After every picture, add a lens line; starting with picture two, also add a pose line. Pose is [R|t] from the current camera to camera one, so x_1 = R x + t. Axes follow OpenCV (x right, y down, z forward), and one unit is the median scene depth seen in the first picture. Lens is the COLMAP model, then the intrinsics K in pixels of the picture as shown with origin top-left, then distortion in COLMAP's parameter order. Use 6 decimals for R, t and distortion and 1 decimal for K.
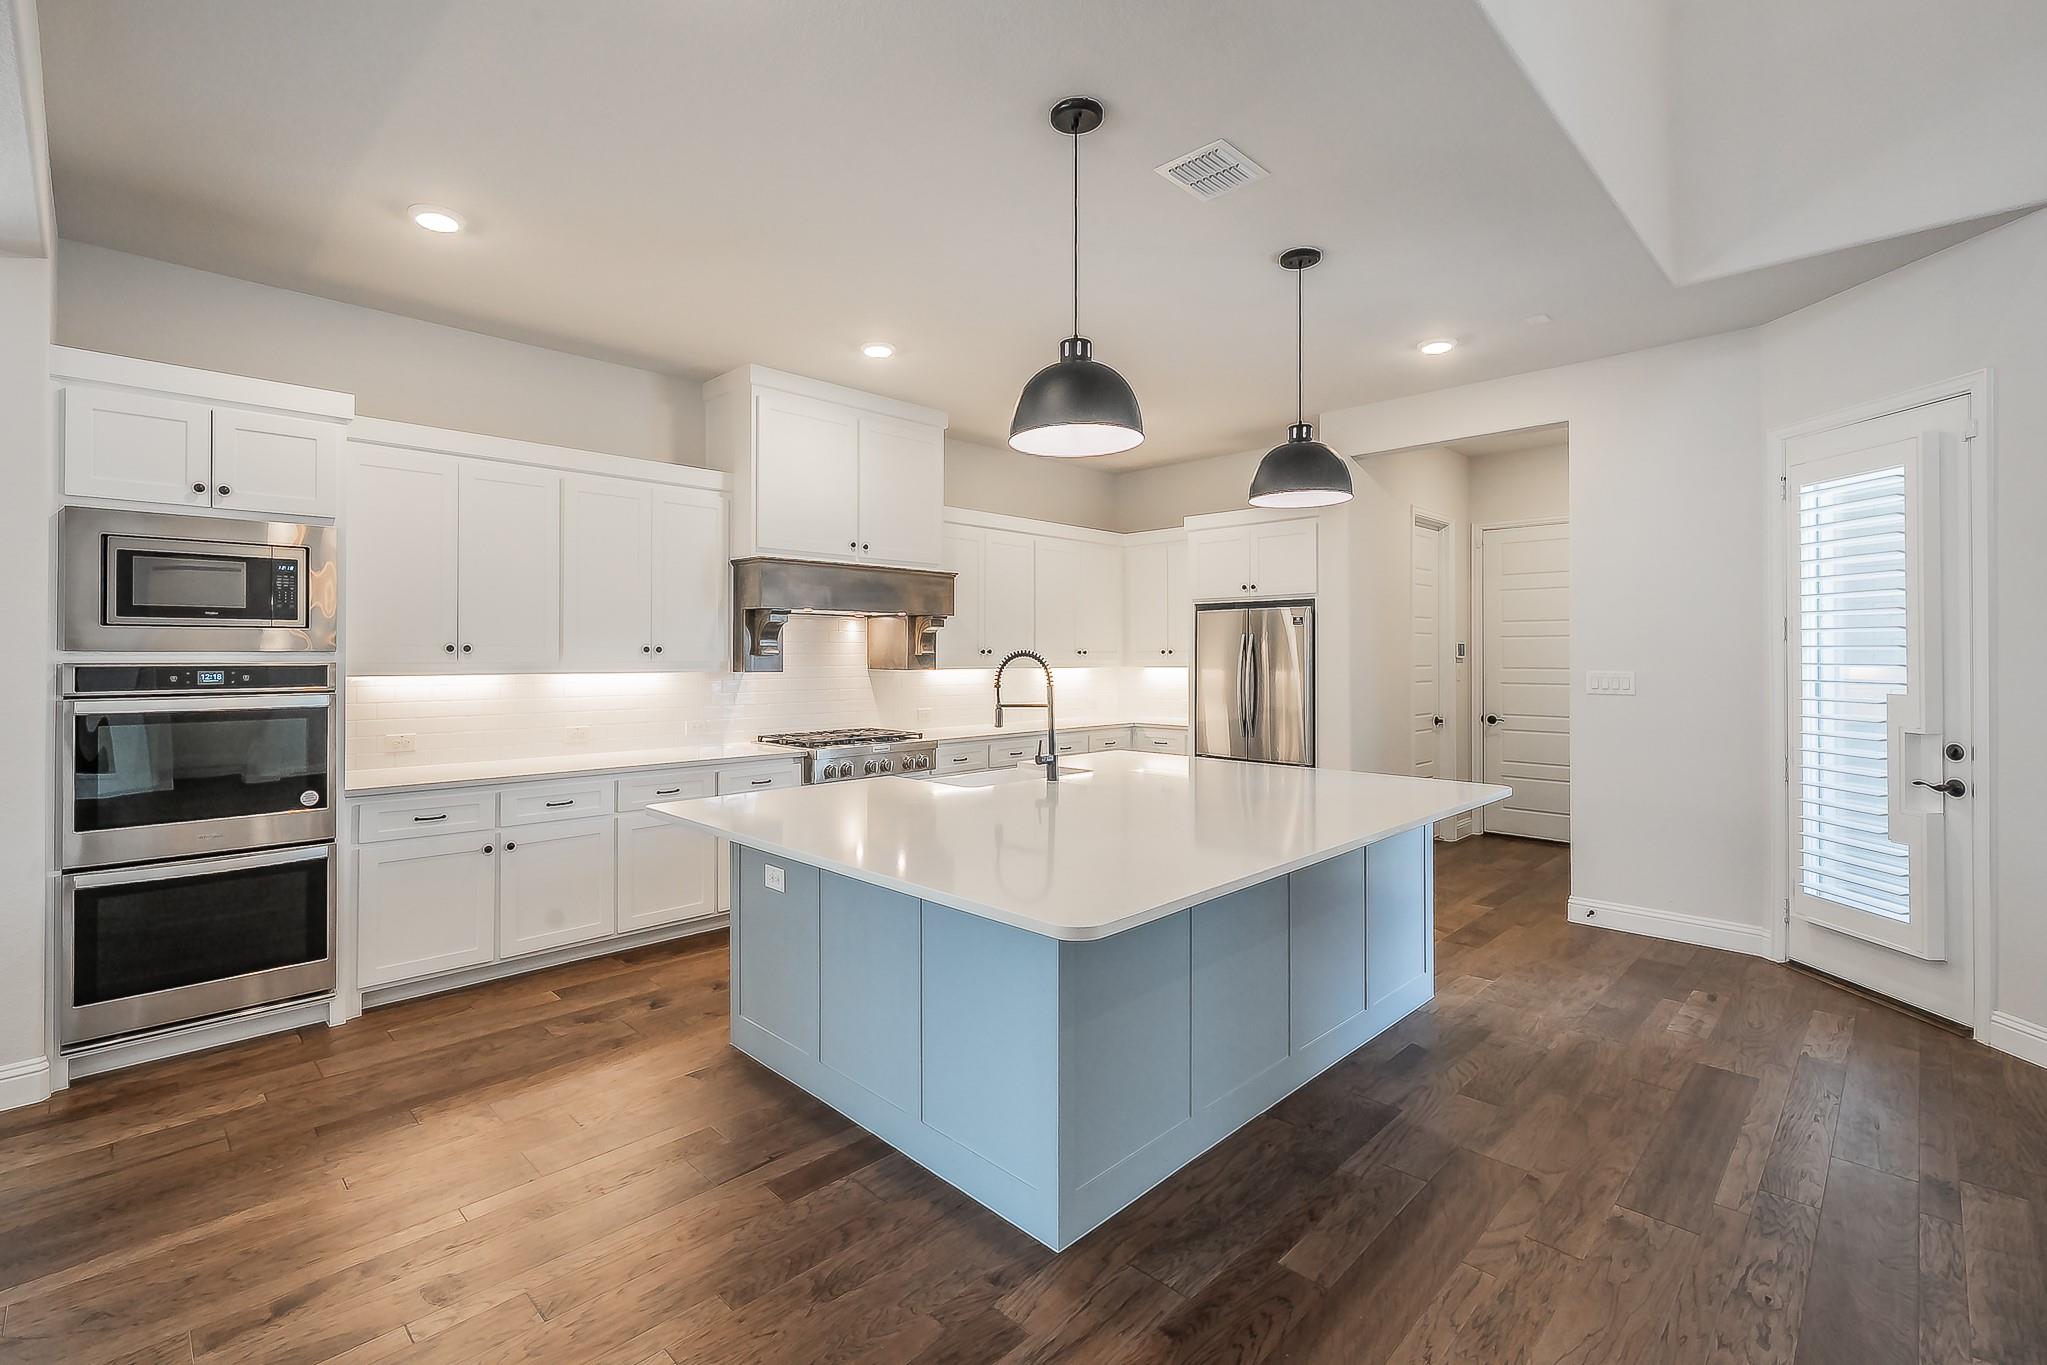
lens RADIAL K [[907.6, 0, 976.6], [0, 907.6, 651.9], [0, 0, 1]] dist [-0.000190, 0.000189]
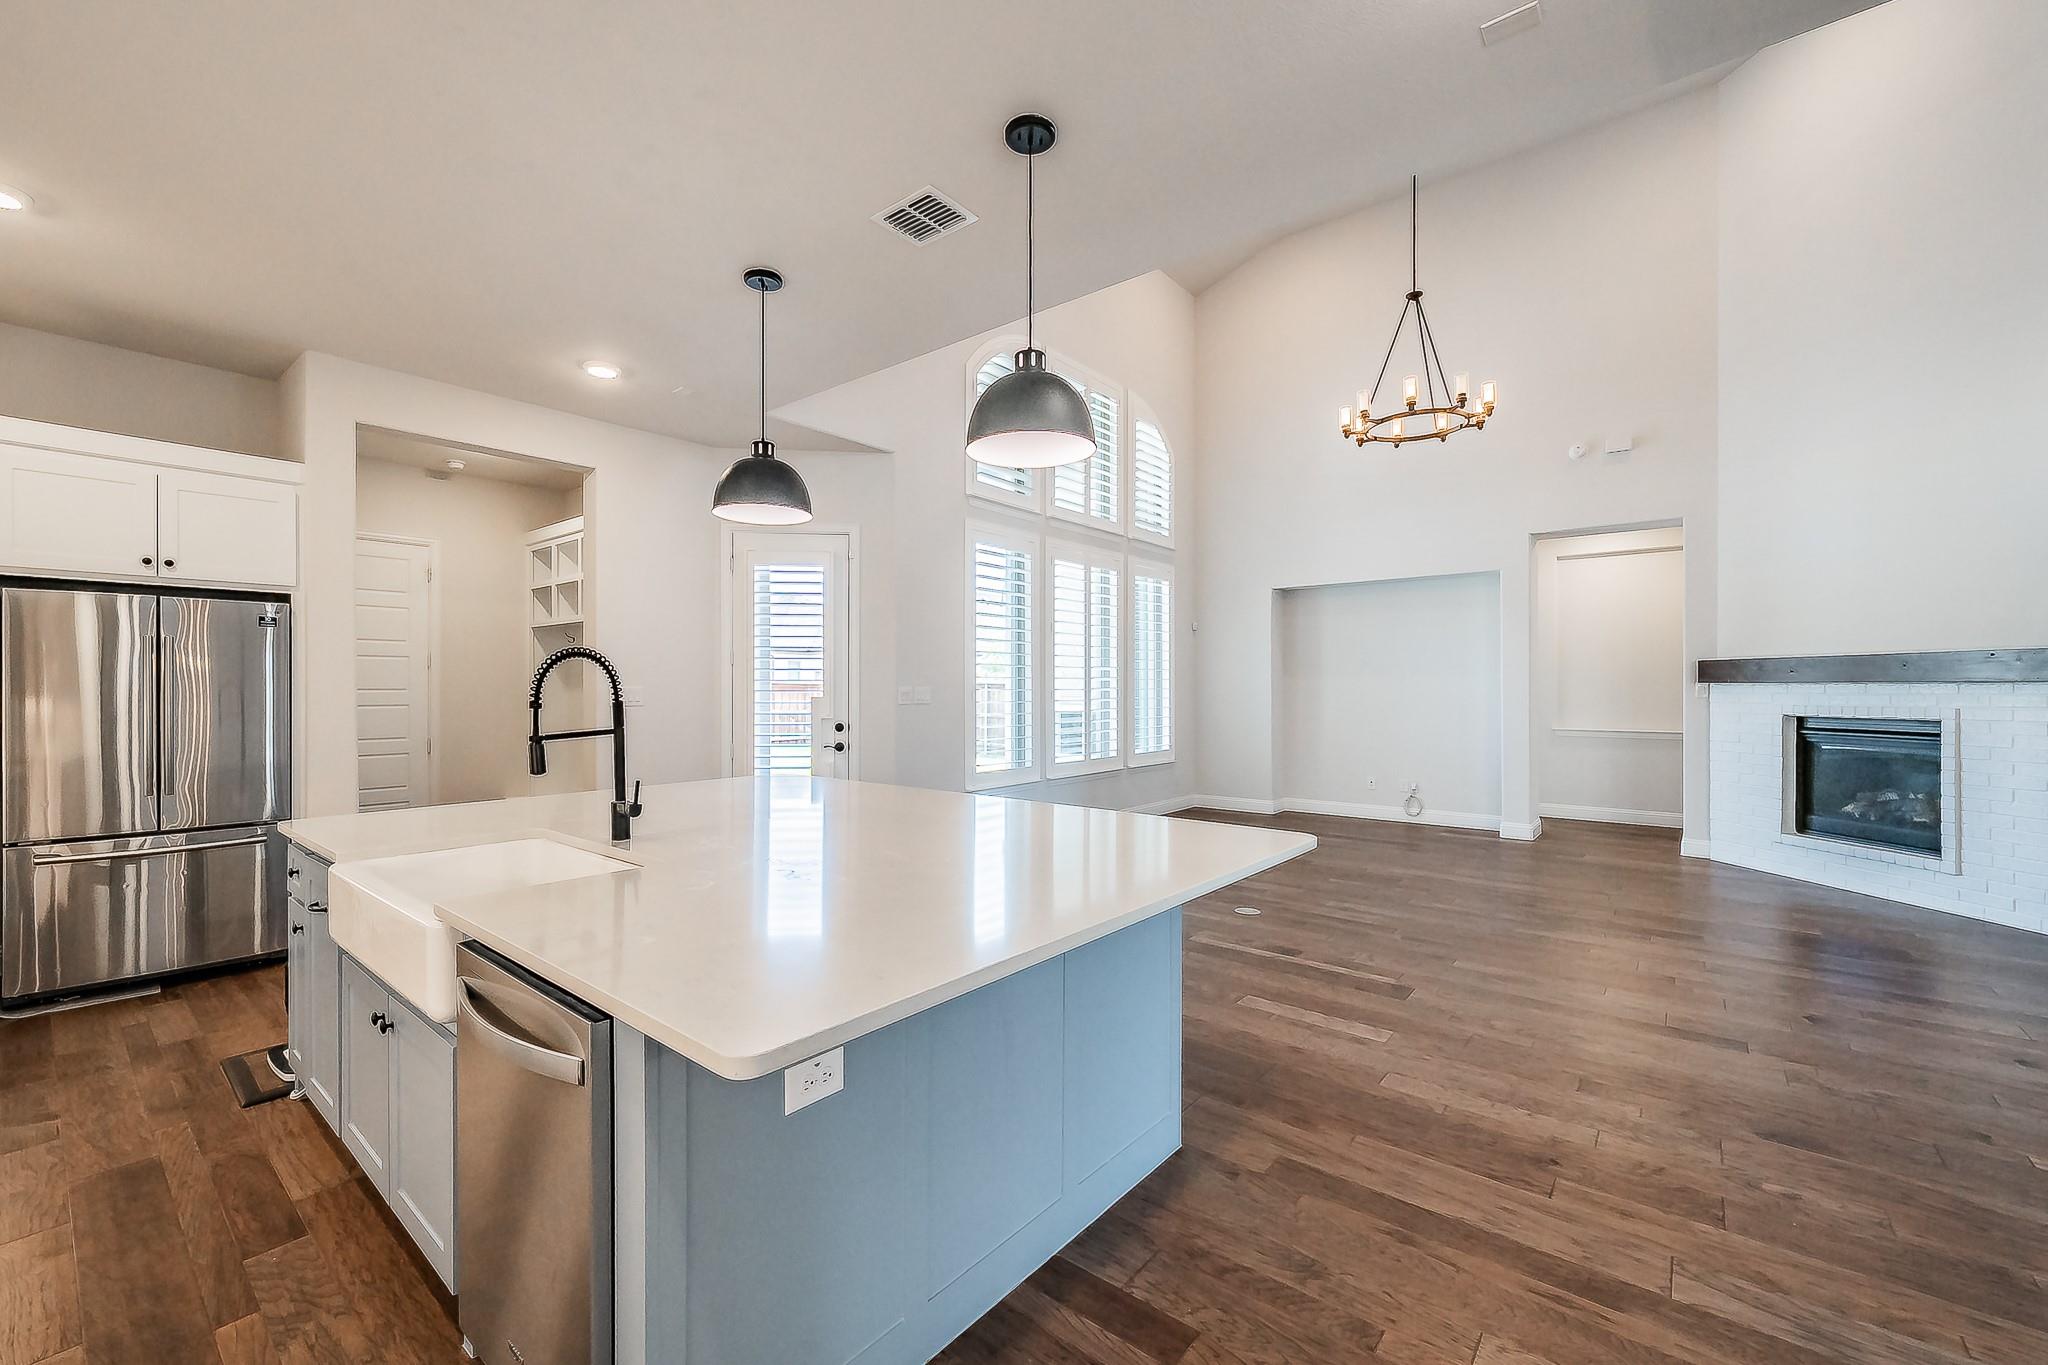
lens RADIAL K [[828.2, 0, 999.7], [0, 828.2, 685.0], [0, 0, 1]] dist [-0.000215, 0.000159]
pose [[-0.107939, 0.002584, 0.994154, -0.592037], [-0.001582, 0.999995, -0.002771, 0.027330], [-0.994156, -0.001872, -0.107934, 0.812611]]
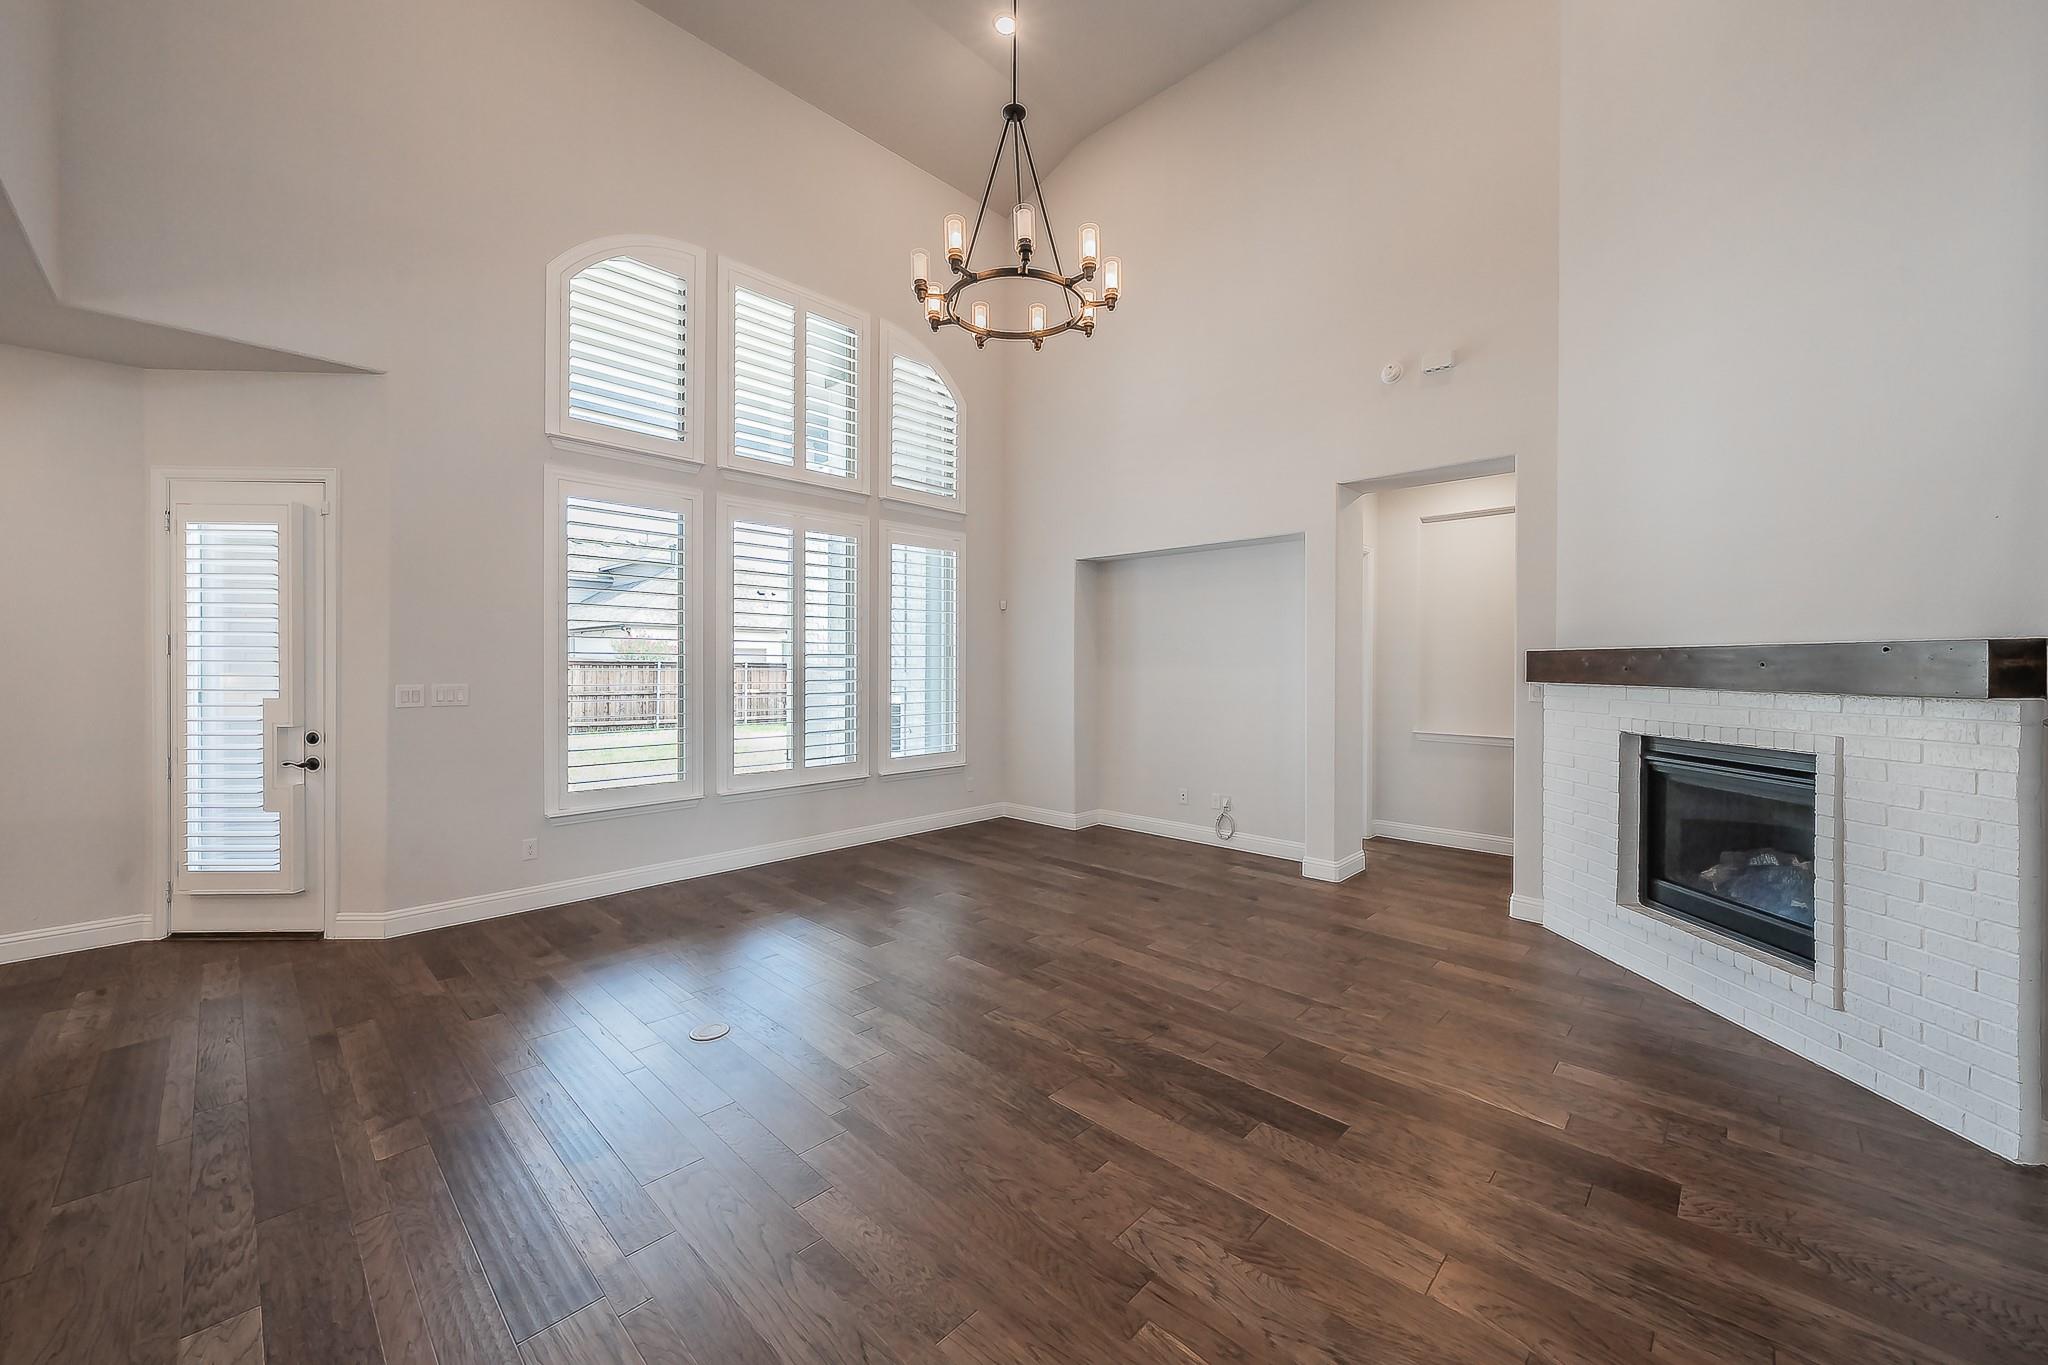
lens RADIAL K [[774.2, 0, 1033.6], [0, 774.2, 663.2], [0, 0, 1]] dist [0.000226, 0.000035]
pose [[-0.047699, -0.000521, 0.998862, -0.152899], [-0.005652, 0.999984, 0.000252, -0.010306], [-0.998846, -0.005634, -0.047701, -0.045028]]
